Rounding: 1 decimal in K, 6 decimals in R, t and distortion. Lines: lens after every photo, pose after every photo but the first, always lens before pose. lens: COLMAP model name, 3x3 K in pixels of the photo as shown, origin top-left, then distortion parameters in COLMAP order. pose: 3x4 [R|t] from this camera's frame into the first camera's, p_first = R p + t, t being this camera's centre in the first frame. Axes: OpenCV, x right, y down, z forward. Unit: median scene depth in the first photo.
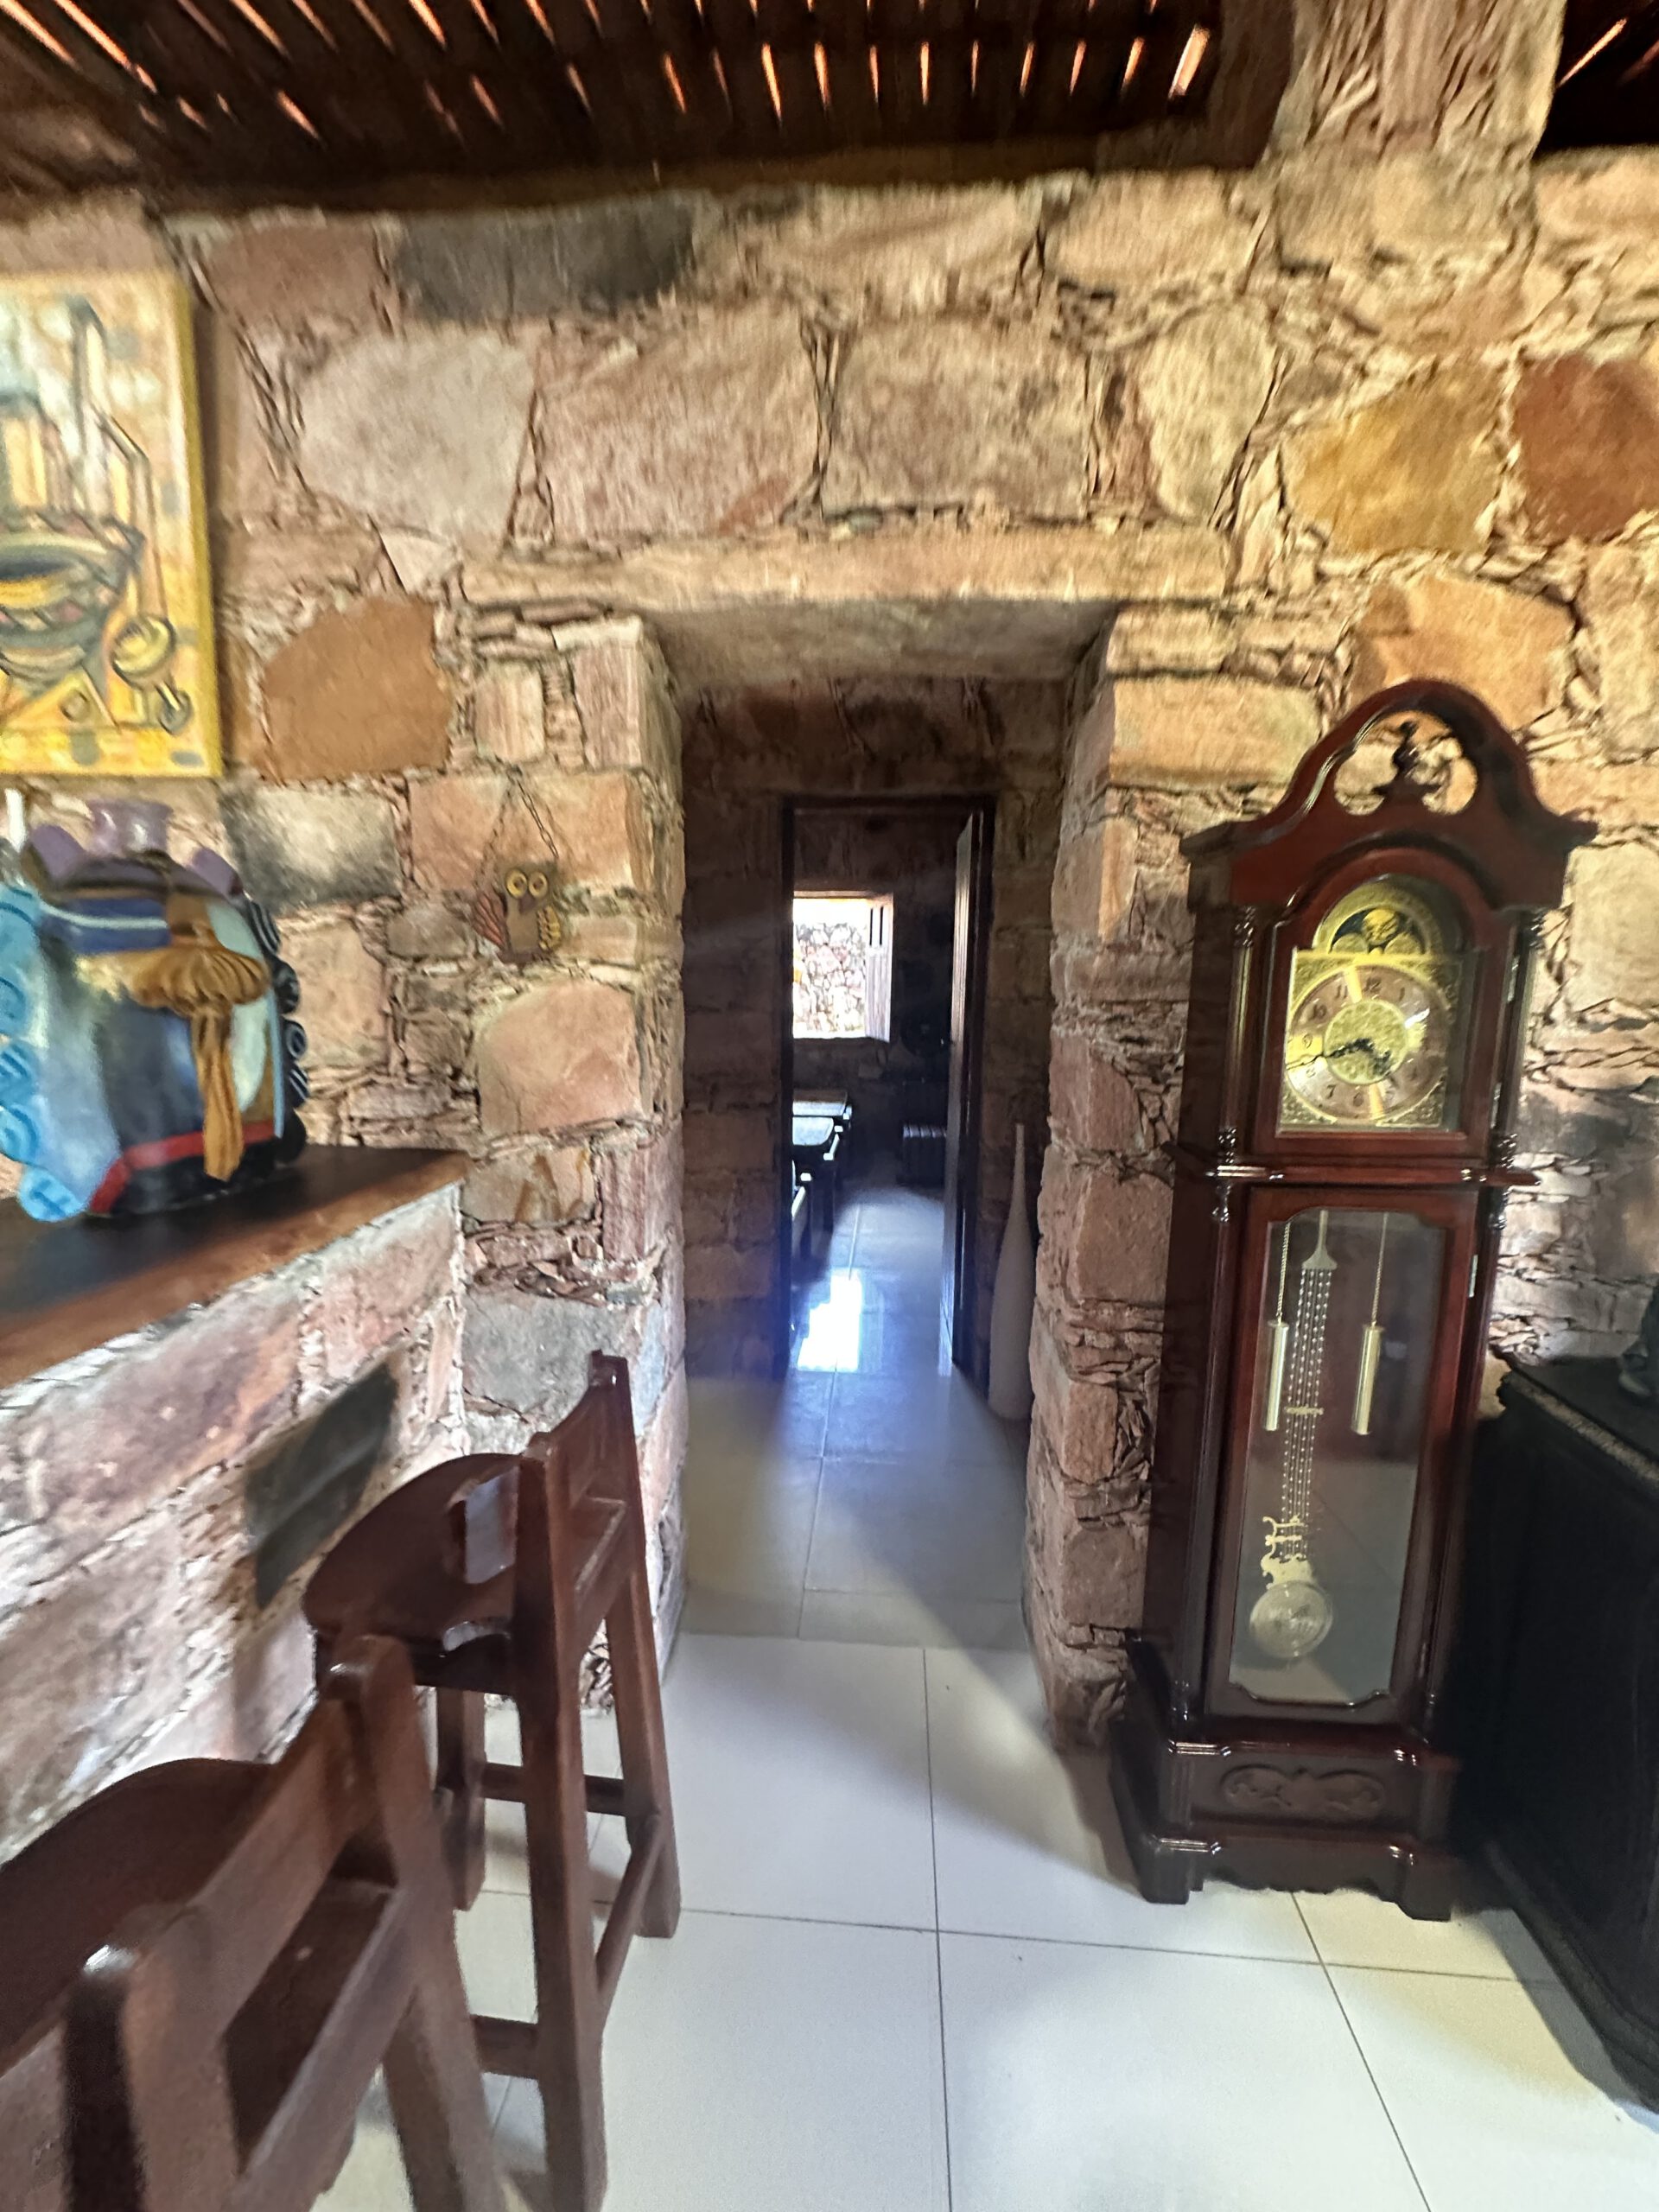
lens RADIAL K [[885.7, 0, 826.8], [0, 885.7, 1108.9], [0, 0, 1]] dist [-0.002259, 0.000616]
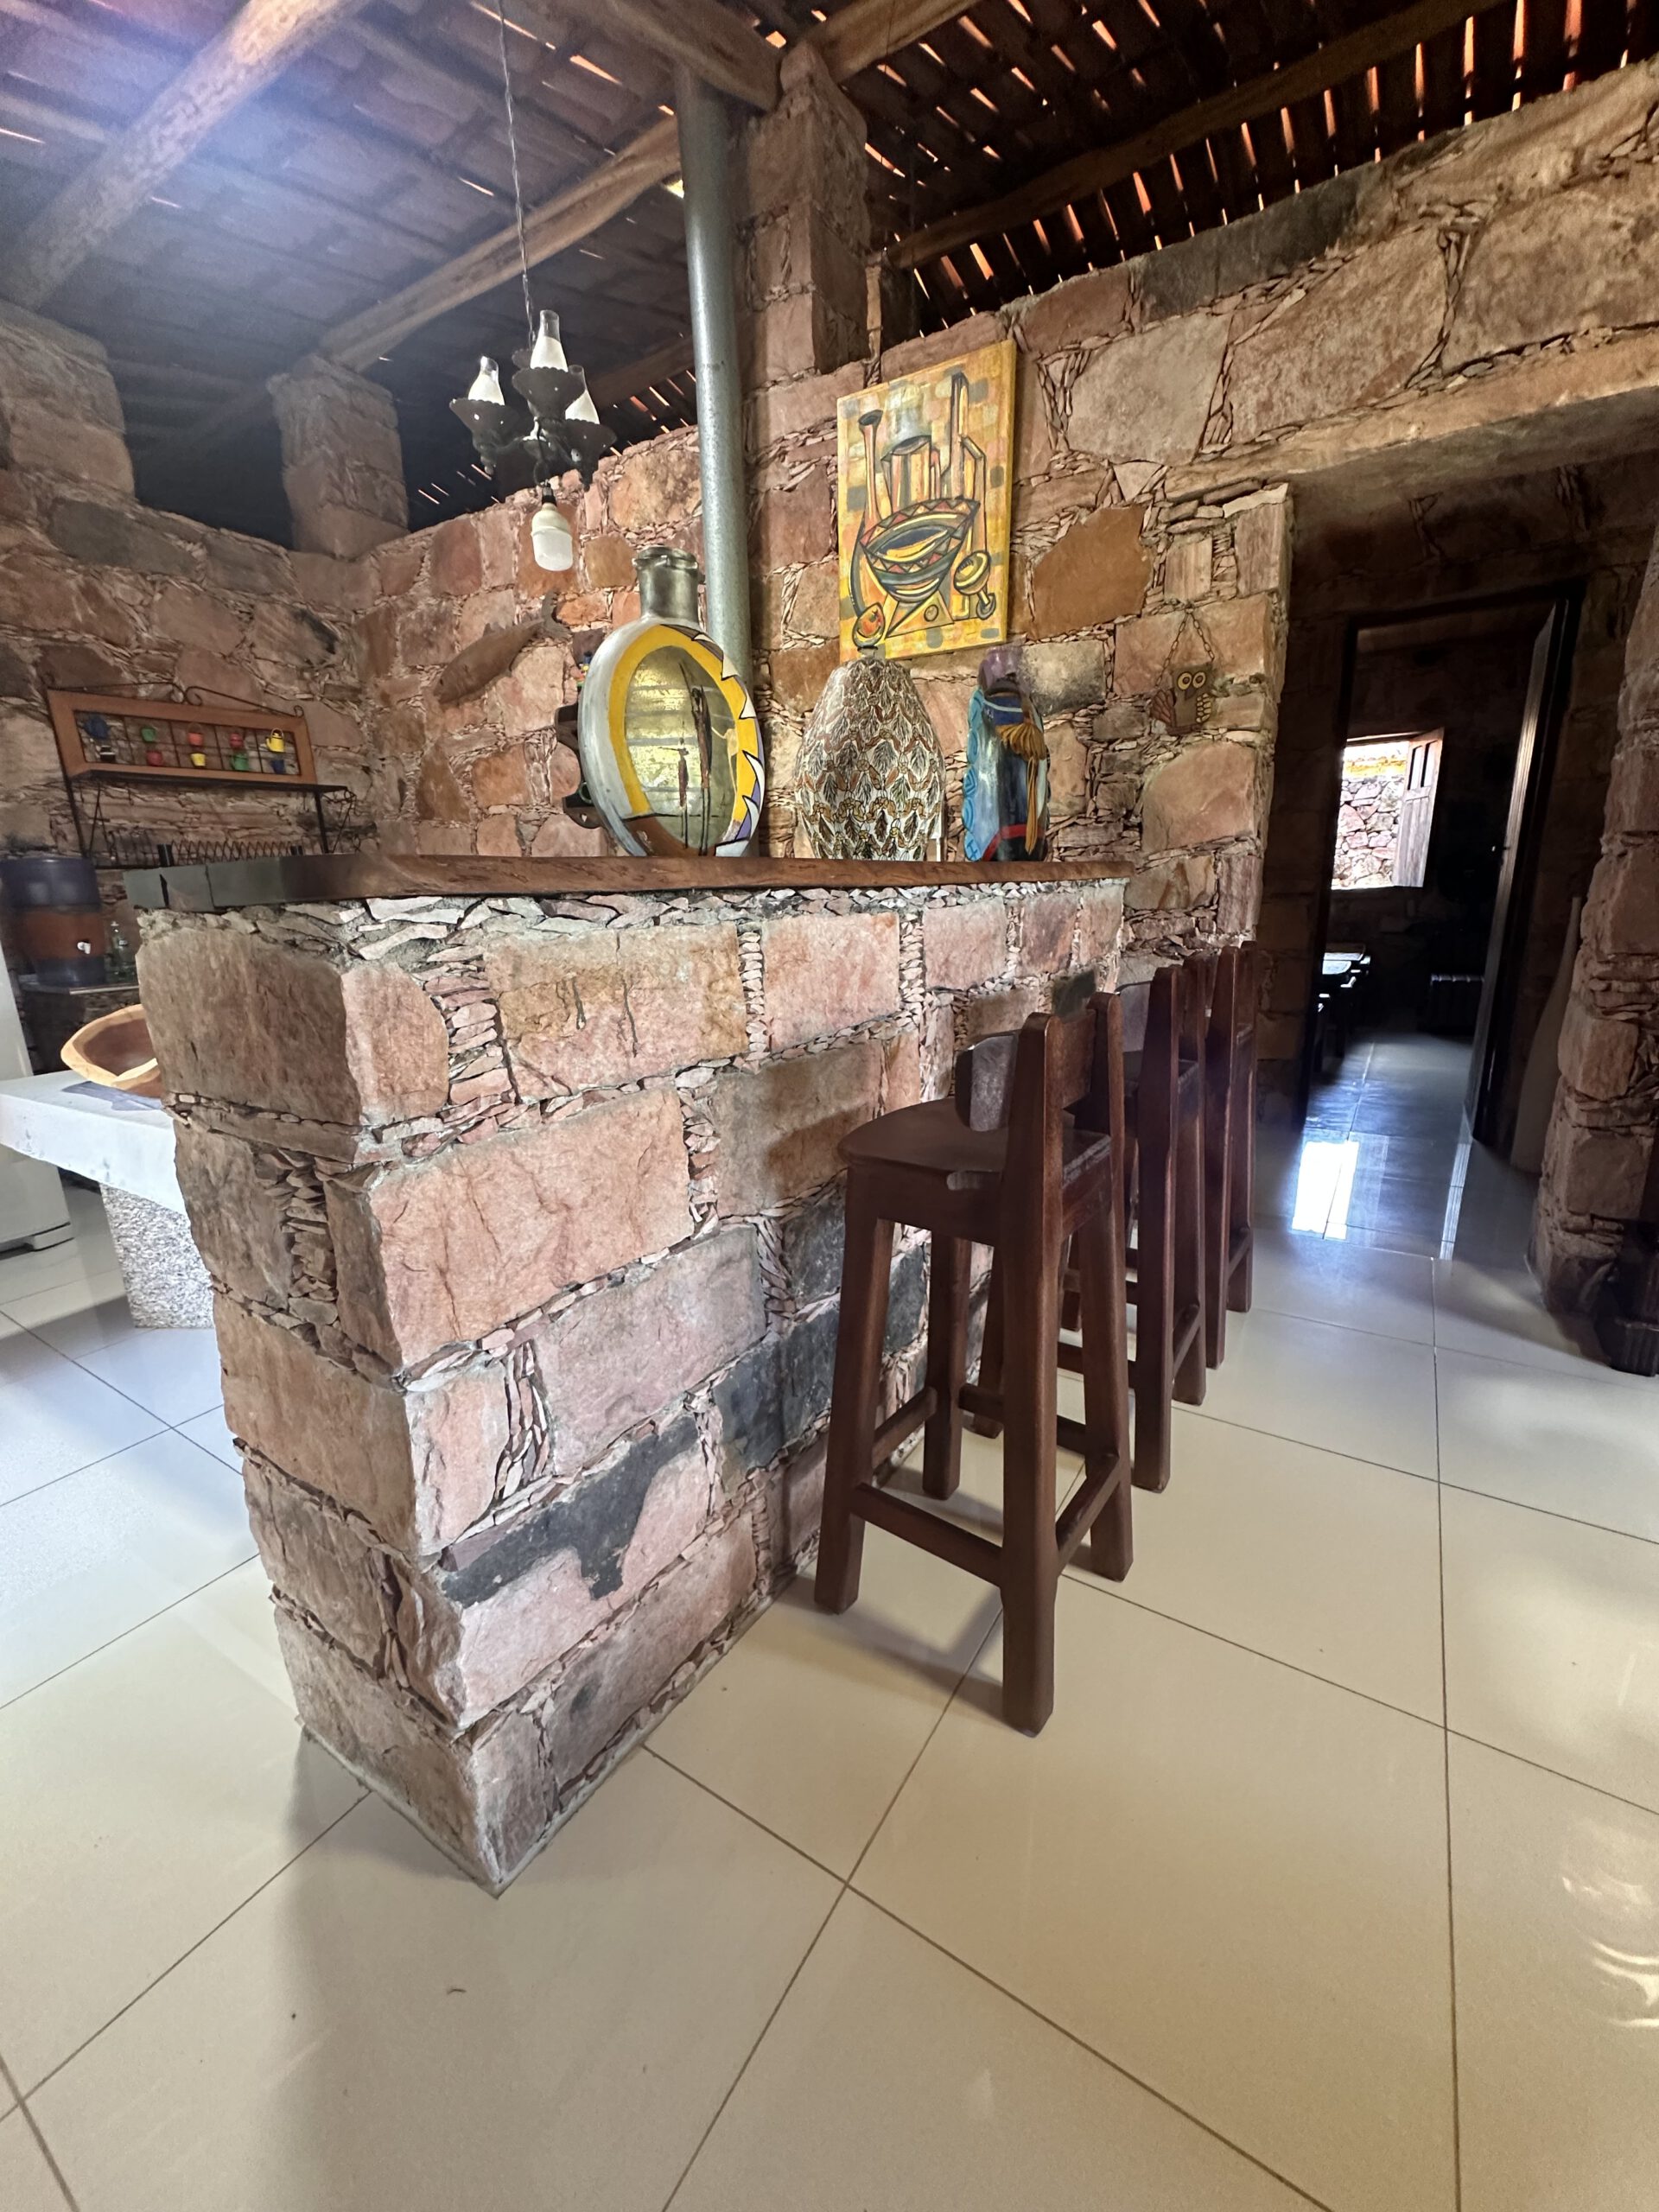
lens RADIAL K [[885.7, 0, 833.3], [0, 885.7, 1106.0], [0, 0, 1]] dist [-0.002259, 0.000616]
pose [[0.879071, 0.079793, -0.469965, -0.097356], [-0.033893, 0.993858, 0.105345, 0.359291], [0.475484, -0.076677, 0.876376, -0.753055]]
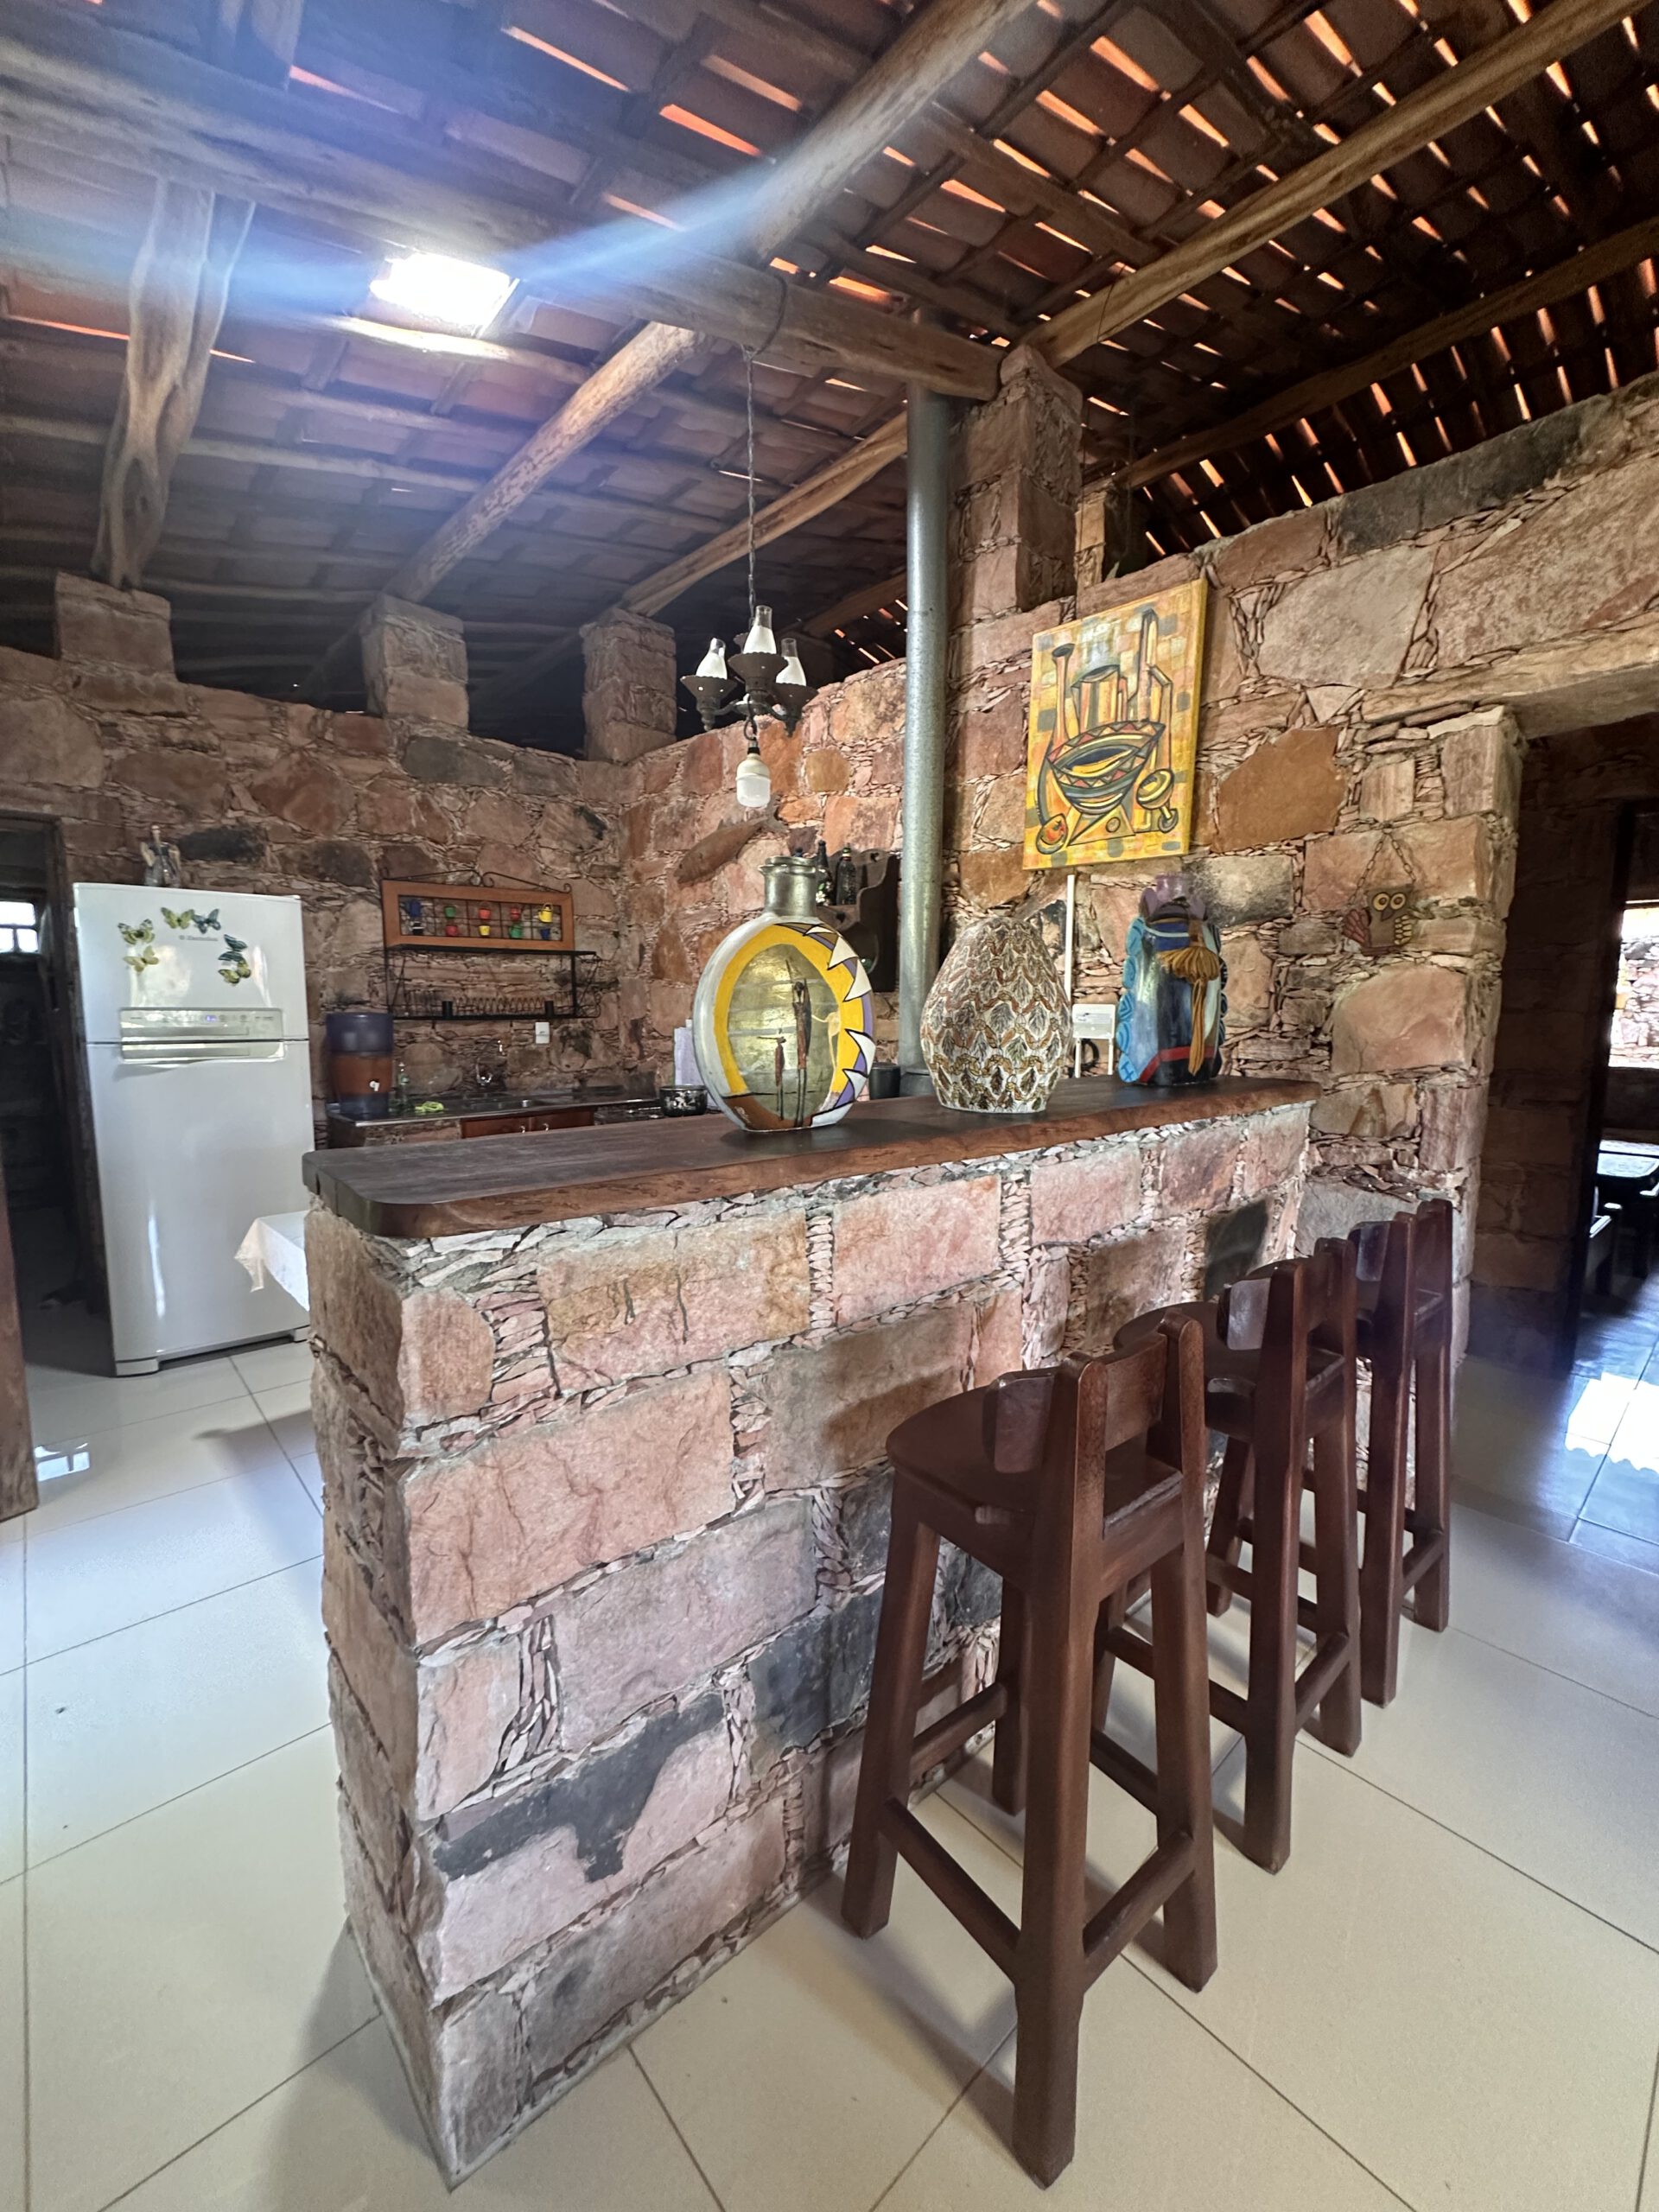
lens RADIAL K [[885.7, 0, 833.2], [0, 885.7, 1107.4], [0, 0, 1]] dist [-0.002259, 0.000616]
pose [[0.727625, 0.073851, -0.681988, 0.018849], [-0.103697, 0.994605, -0.002933, 0.189438], [0.678092, 0.072854, 0.731358, -0.685552]]
